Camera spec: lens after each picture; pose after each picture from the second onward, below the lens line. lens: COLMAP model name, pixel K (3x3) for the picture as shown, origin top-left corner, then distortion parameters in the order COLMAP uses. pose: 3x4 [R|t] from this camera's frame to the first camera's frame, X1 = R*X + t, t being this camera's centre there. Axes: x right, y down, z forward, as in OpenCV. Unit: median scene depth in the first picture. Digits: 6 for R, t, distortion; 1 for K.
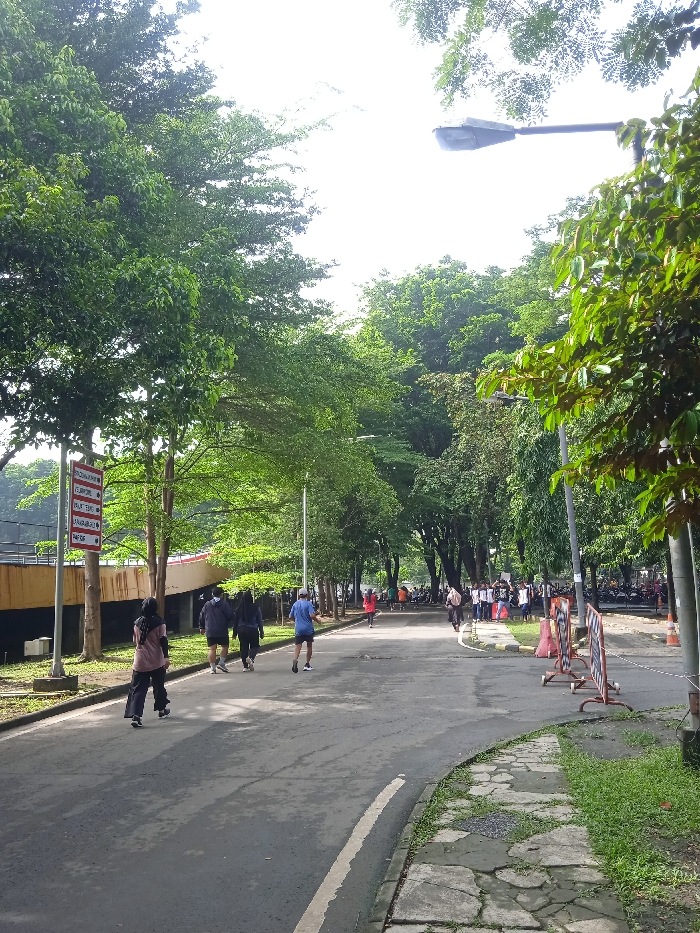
lens RADIAL K [[756.1, 0, 351.1], [0, 756.1, 446.9], [0, 0, 1]] dist [0.016817, -0.023220]
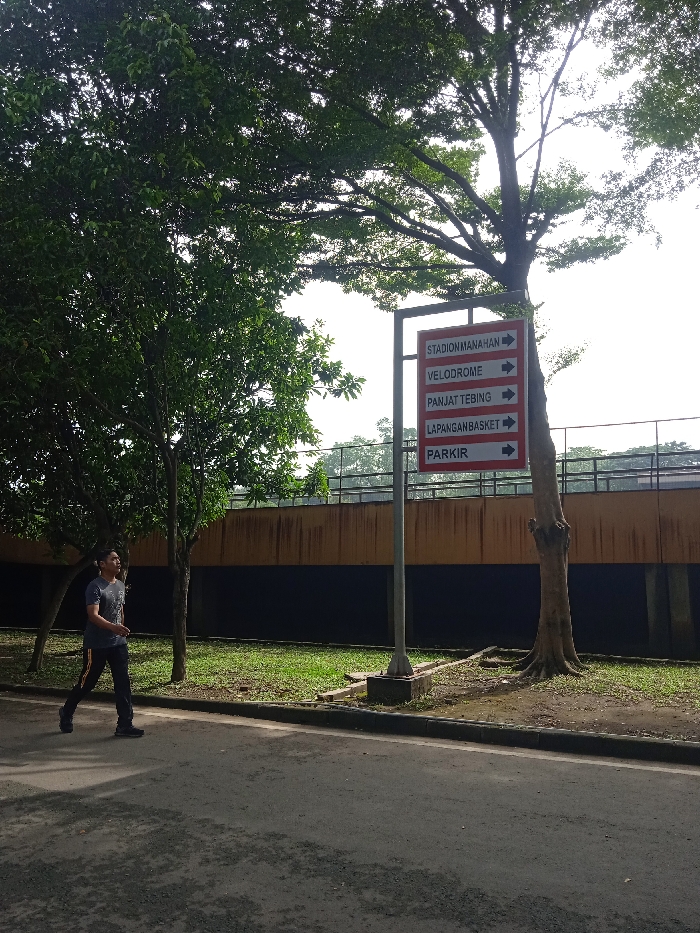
lens RADIAL K [[756.1, 0, 351.1], [0, 756.1, 446.9], [0, 0, 1]] dist [0.016817, -0.023220]
pose [[-0.306318, -0.098033, -0.946868, 0.325707], [0.196045, 0.966864, -0.163525, 0.285237], [0.931523, -0.235719, -0.276949, 1.582123]]
